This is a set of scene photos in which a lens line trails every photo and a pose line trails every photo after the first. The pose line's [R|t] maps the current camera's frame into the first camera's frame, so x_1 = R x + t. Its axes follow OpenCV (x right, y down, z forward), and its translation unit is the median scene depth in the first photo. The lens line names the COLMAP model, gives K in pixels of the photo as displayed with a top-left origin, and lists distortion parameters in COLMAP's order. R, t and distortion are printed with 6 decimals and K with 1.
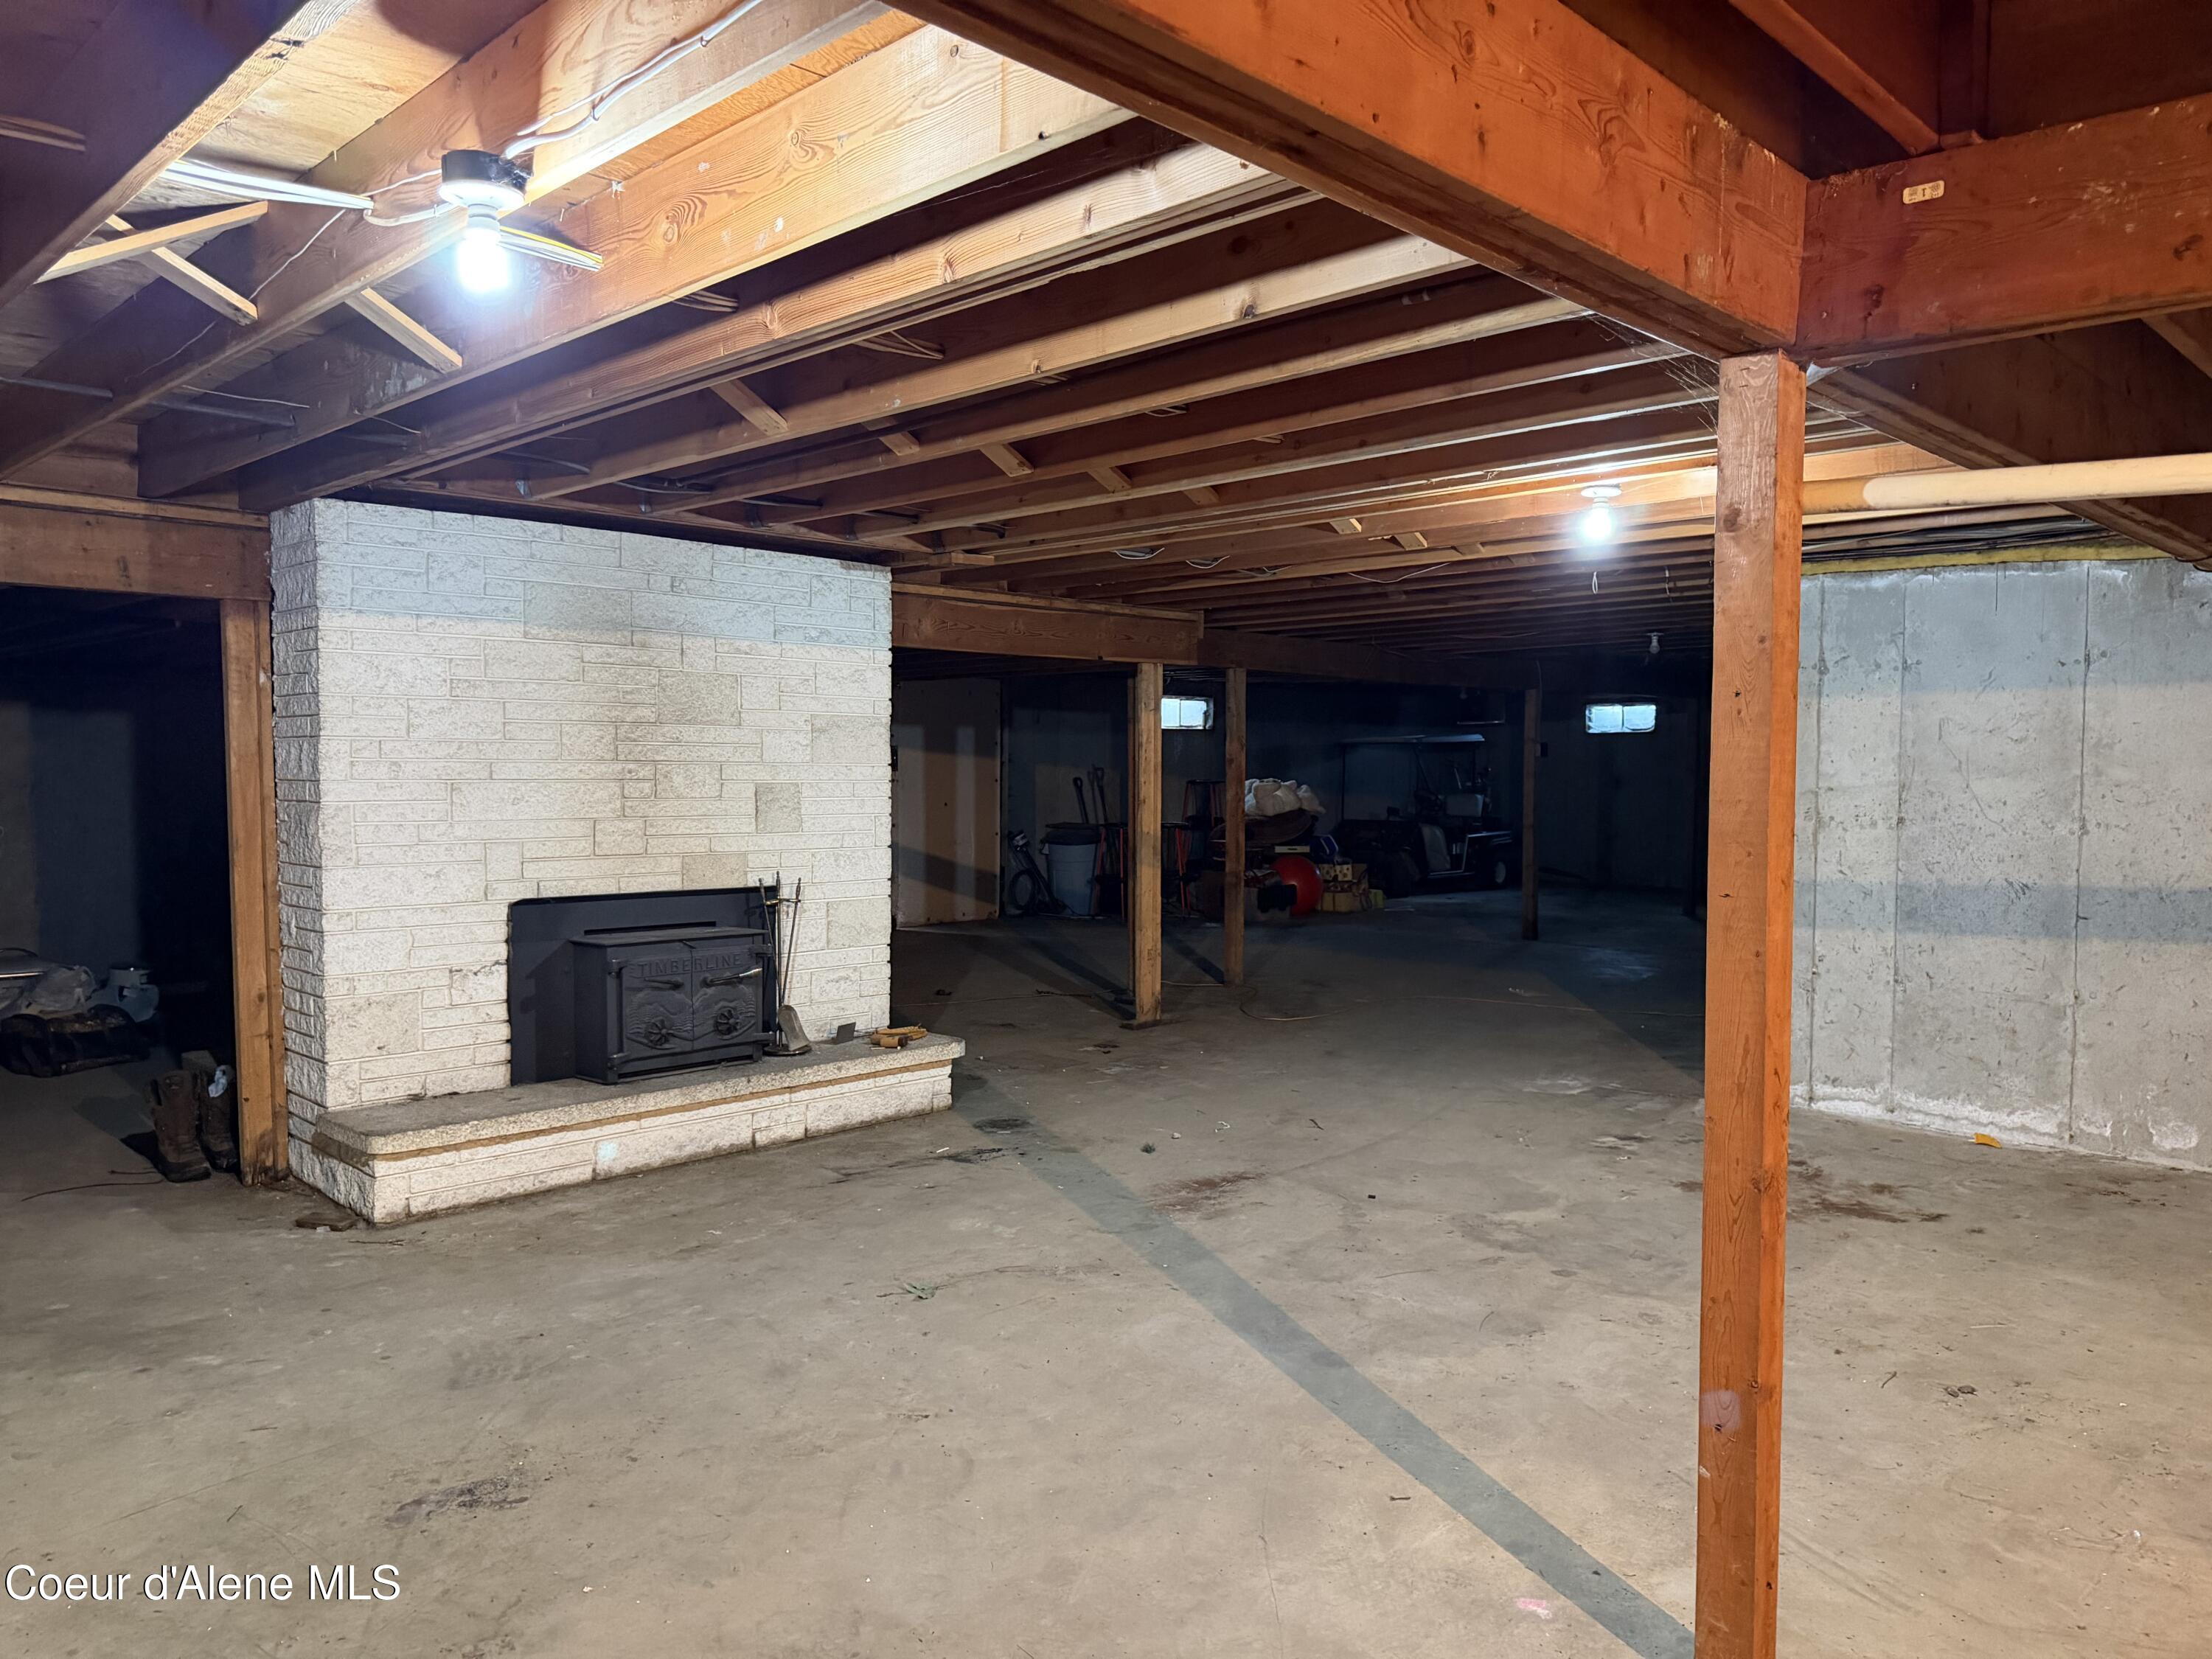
lens RADIAL K [[1536.1, 0, 1089.8], [0, 1536.1, 816.4], [0, 0, 1]] dist [0.048980, -0.050308]
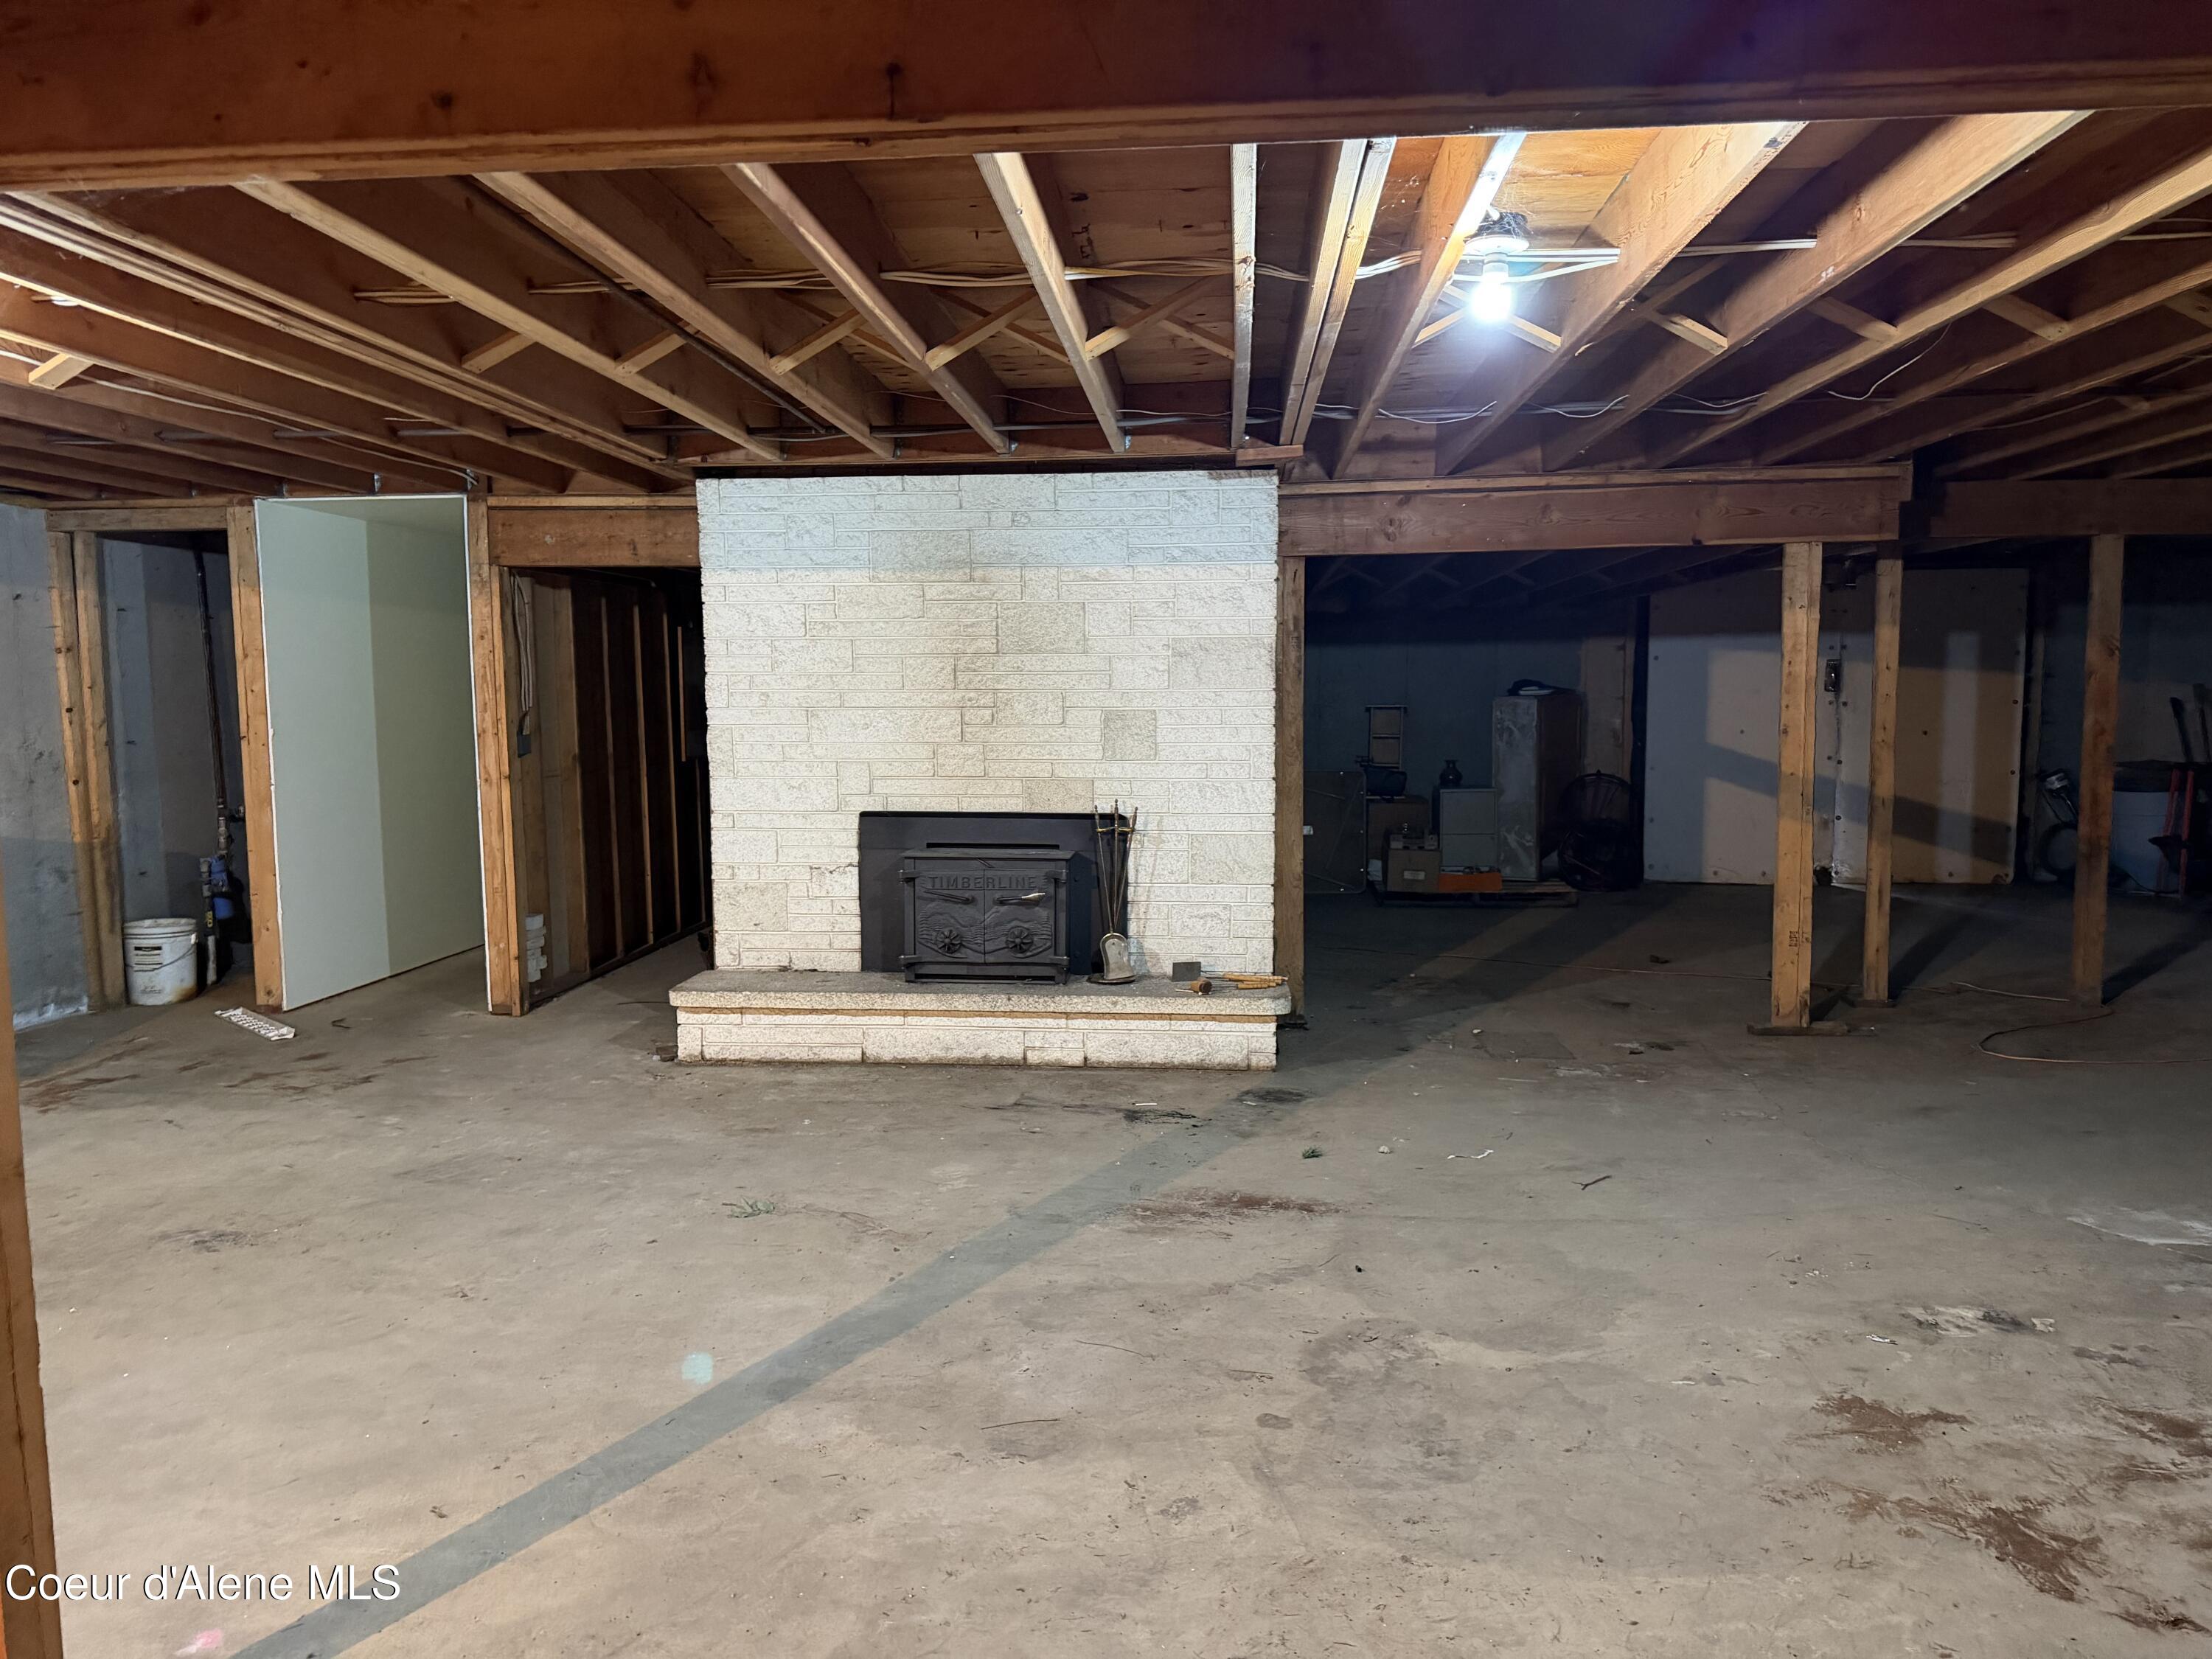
lens RADIAL K [[1536.1, 0, 1099.2], [0, 1536.1, 818.1], [0, 0, 1]] dist [0.048980, -0.050308]
pose [[0.648900, 0.058081, -0.758654, 0.639753], [-0.016915, 0.997937, 0.061931, -0.015889], [0.760686, -0.027354, 0.648544, 0.410605]]
